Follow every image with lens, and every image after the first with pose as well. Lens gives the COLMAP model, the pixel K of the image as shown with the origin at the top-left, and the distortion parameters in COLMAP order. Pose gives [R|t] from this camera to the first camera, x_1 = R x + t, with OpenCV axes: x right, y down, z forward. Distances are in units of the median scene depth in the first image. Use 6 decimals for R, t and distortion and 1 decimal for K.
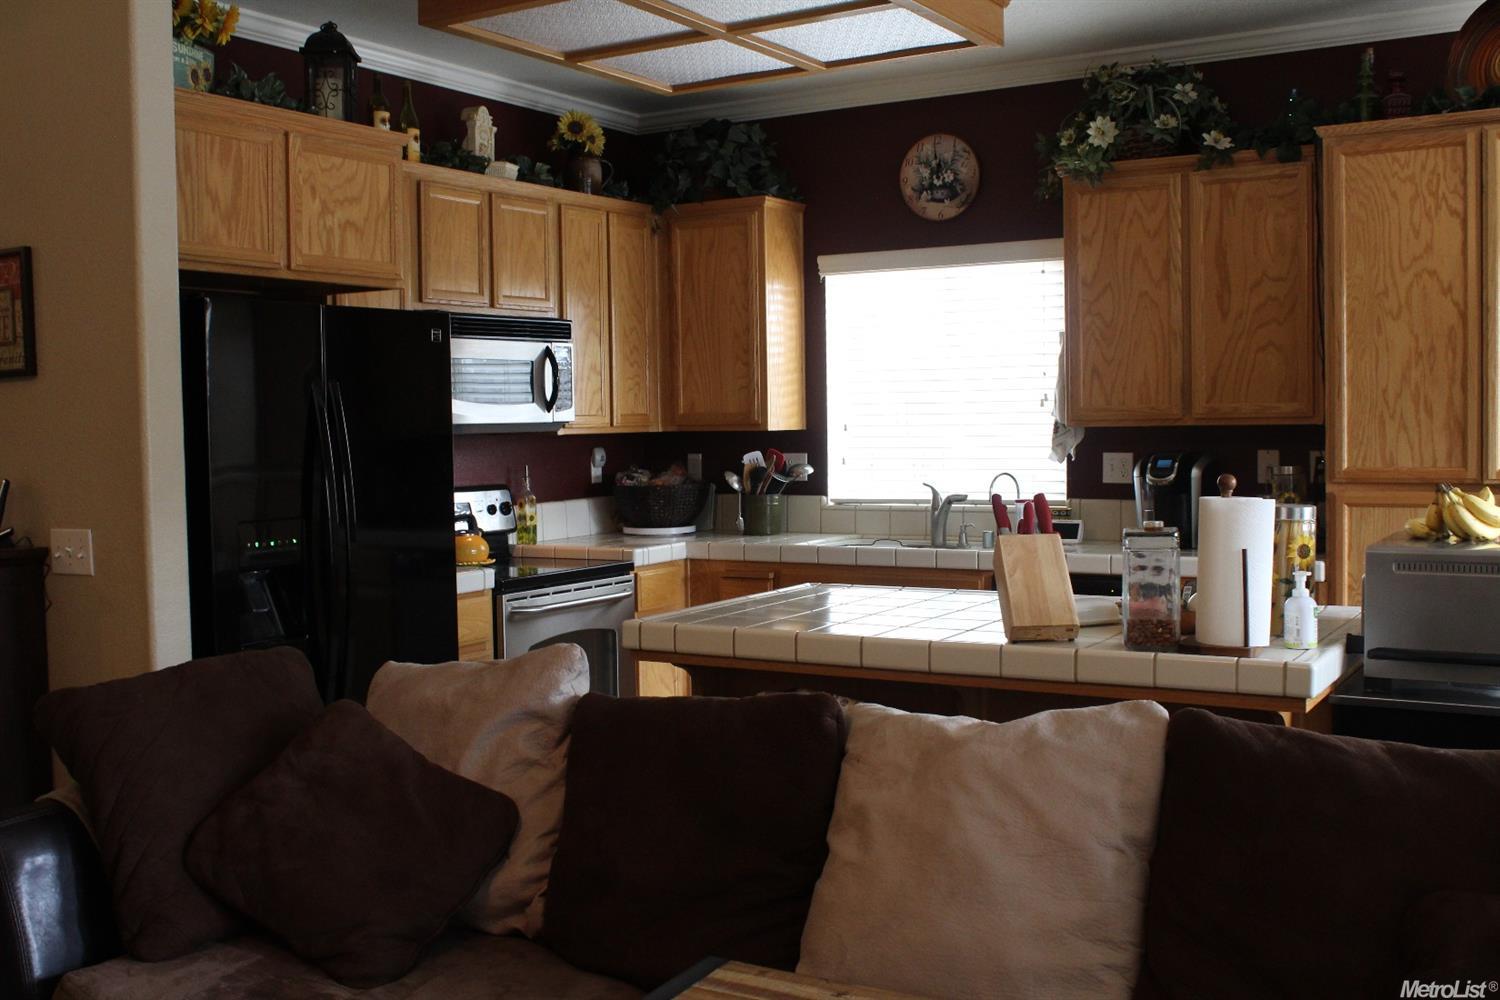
lens RADIAL K [[1569.6, 0, 739.9], [0, 1569.6, 501.2], [0, 0, 1]] dist [-0.122094, 0.168050]
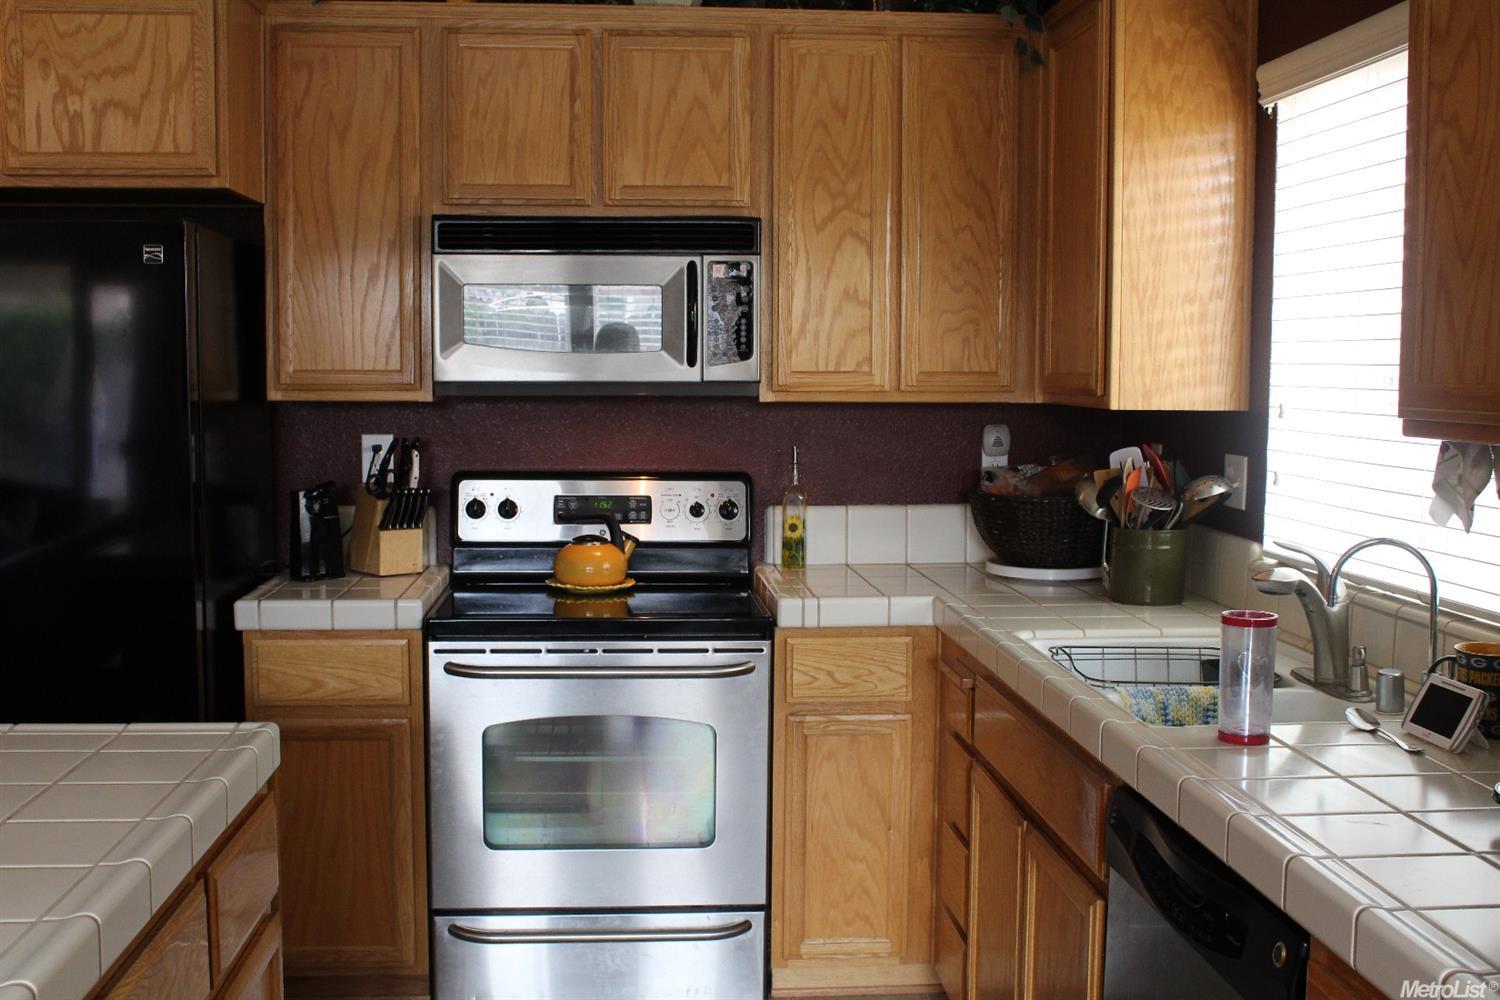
lens RADIAL K [[1569.6, 0, 739.9], [0, 1569.6, 501.2], [0, 0, 1]] dist [-0.122094, 0.168050]
pose [[0.582845, 0.089611, -0.807627, 0.446536], [-0.056657, 0.995963, 0.069620, -0.052154], [0.810606, 0.005181, 0.585569, 0.704633]]
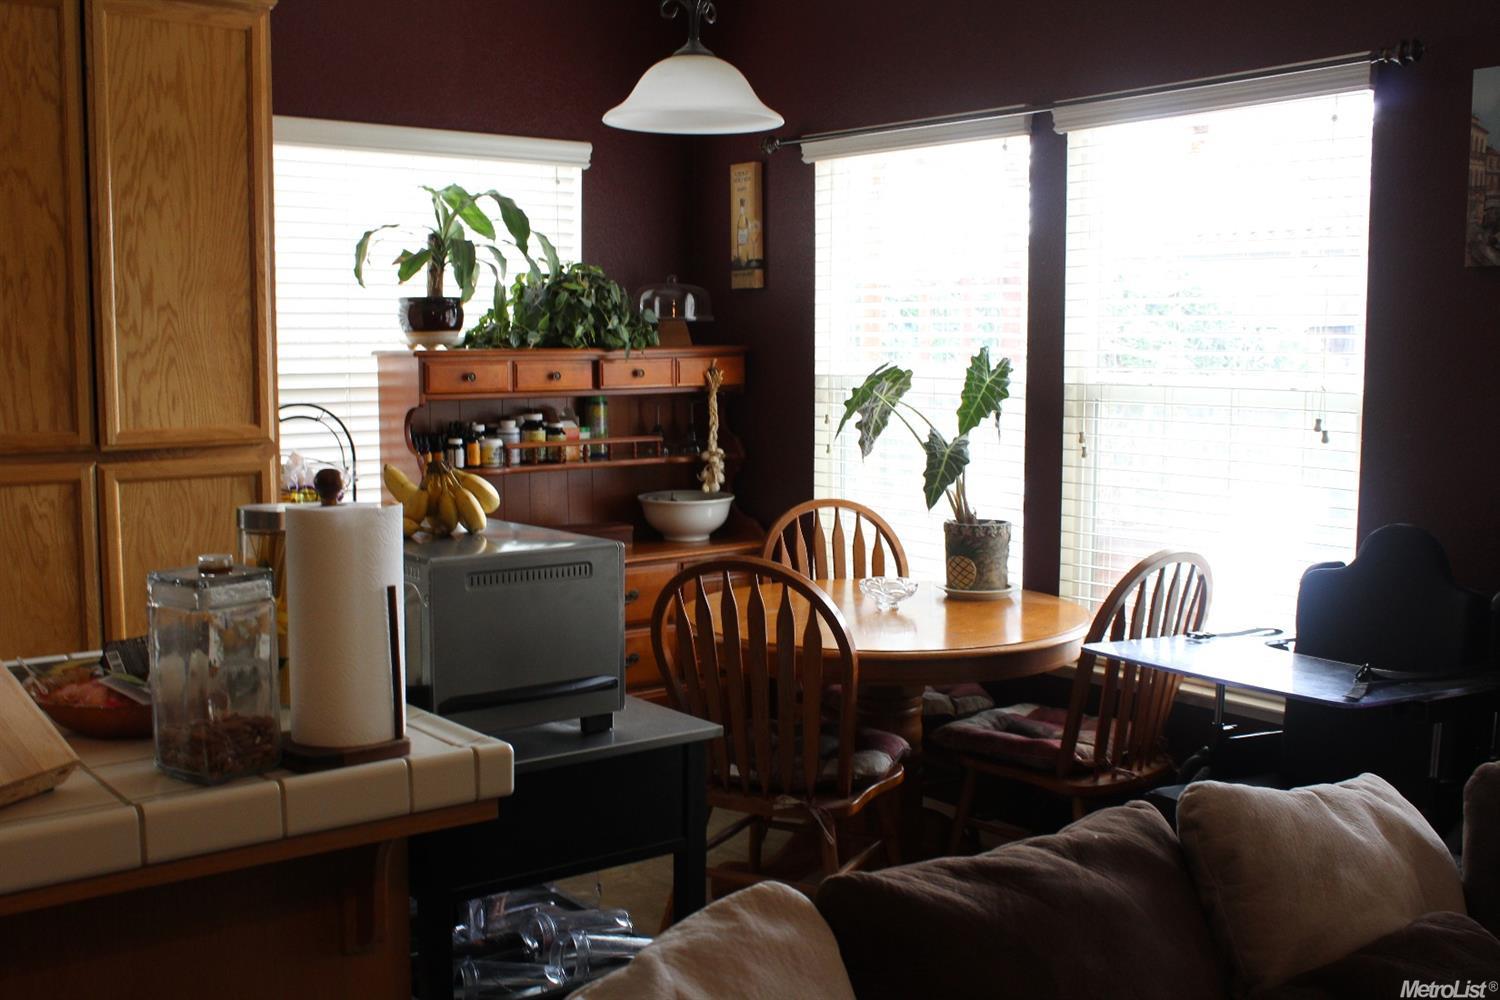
lens RADIAL K [[1569.6, 0, 739.9], [0, 1569.6, 501.2], [0, 0, 1]] dist [-0.122094, 0.168050]
pose [[0.351949, -0.078179, 0.932749, -0.121006], [0.040298, 0.996847, 0.068346, -0.023248], [-0.935151, 0.013533, 0.353990, 0.364456]]
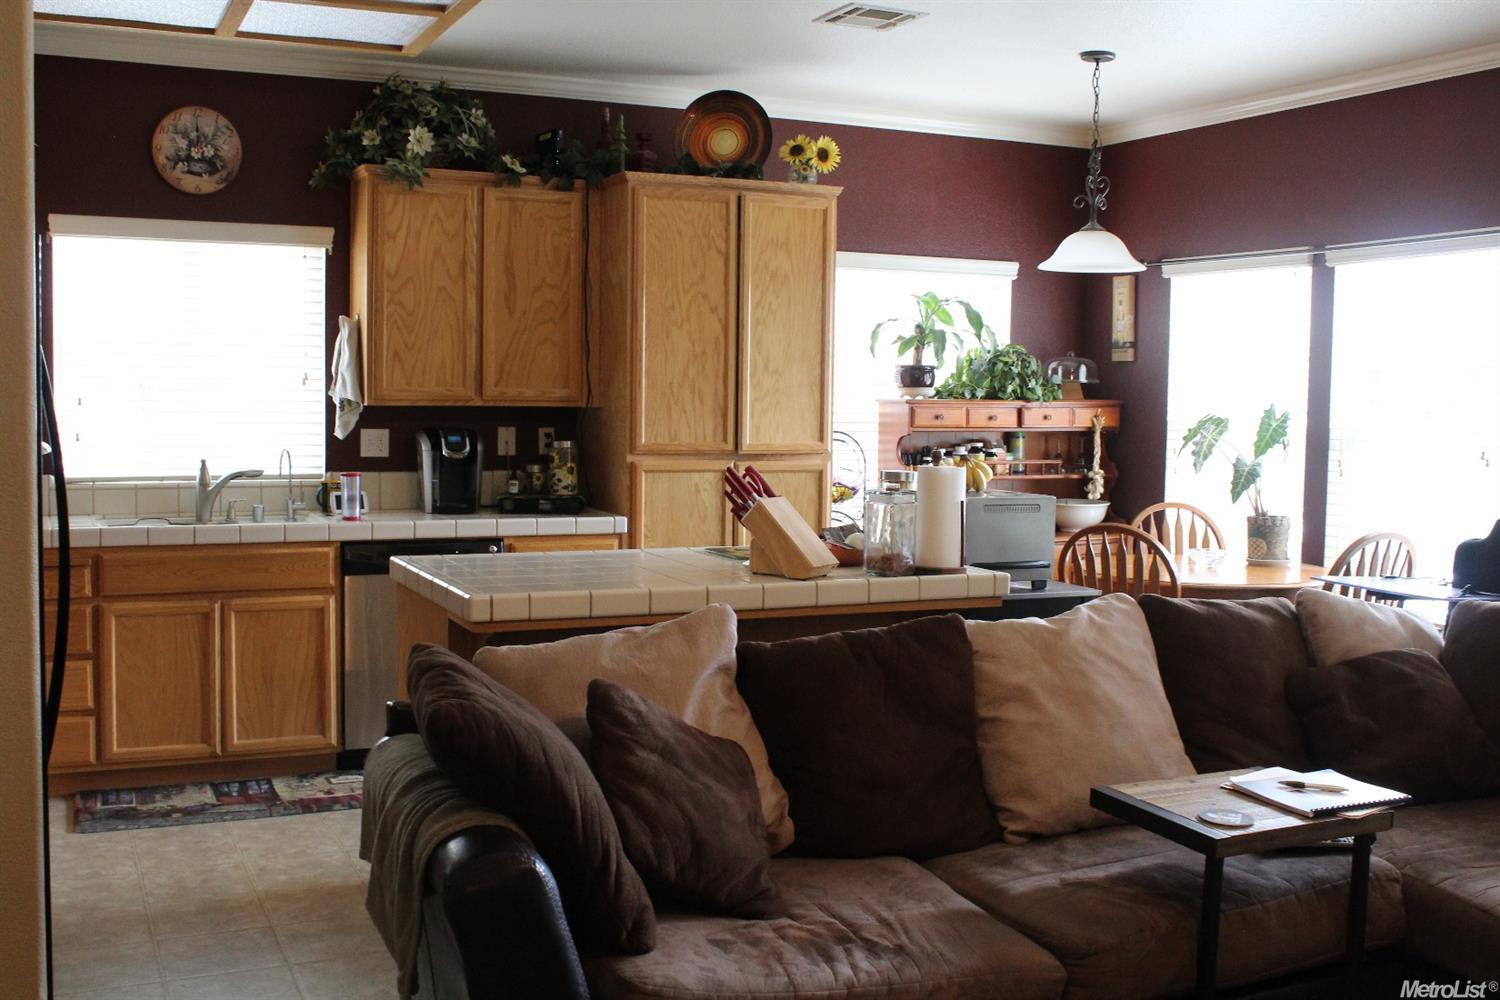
lens RADIAL K [[1569.6, 0, 739.9], [0, 1569.6, 501.2], [0, 0, 1]] dist [-0.122094, 0.168050]
pose [[0.561888, -0.035546, 0.826449, -0.580242], [0.017811, 0.999365, 0.030874, -0.010815], [-0.827022, -0.002628, 0.562164, 0.191204]]
